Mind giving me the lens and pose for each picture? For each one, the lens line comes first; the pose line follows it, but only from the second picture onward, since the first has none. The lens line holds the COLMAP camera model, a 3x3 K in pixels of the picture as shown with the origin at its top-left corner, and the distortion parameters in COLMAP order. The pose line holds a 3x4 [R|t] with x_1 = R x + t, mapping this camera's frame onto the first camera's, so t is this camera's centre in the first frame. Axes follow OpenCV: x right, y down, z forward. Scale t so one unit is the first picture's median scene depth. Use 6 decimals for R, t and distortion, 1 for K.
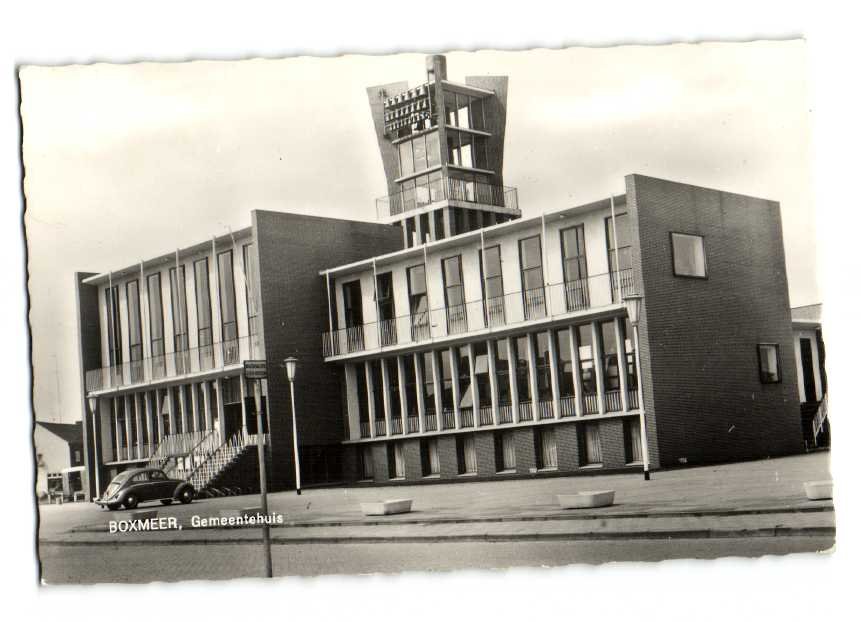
lens RADIAL K [[1160.7, 0, 430.5], [0, 1160.7, 311.0], [0, 0, 1]] dist [0.001751, -0.012022]
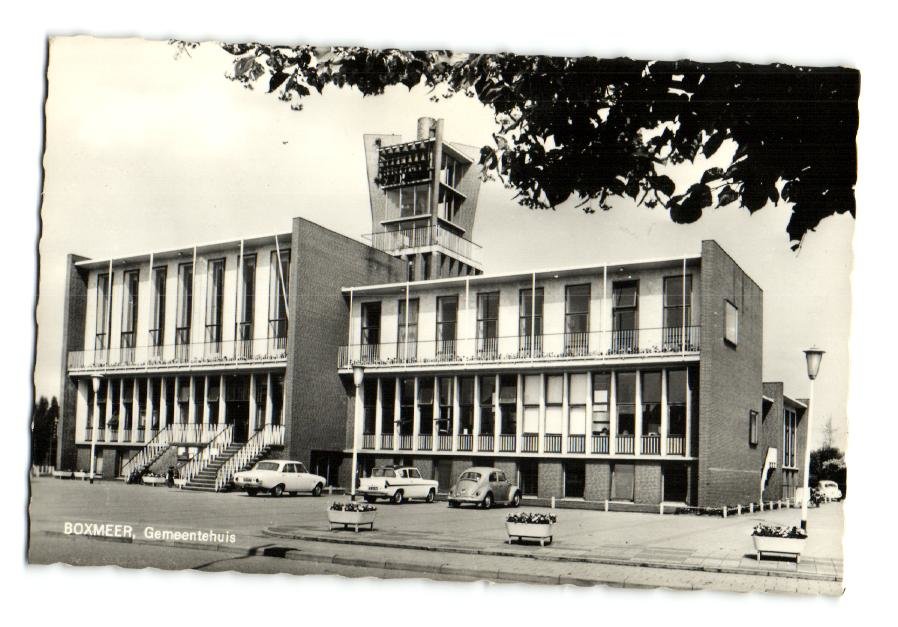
lens RADIAL K [[882.4, 0, 449.0], [0, 882.4, 313.5], [0, 0, 1]] dist [-0.007763, 0.003944]
pose [[0.958738, 0.156675, 0.237223, -0.190951], [-0.141430, 0.986704, -0.080080, 0.040107], [-0.246616, 0.043226, 0.968149, 0.196865]]
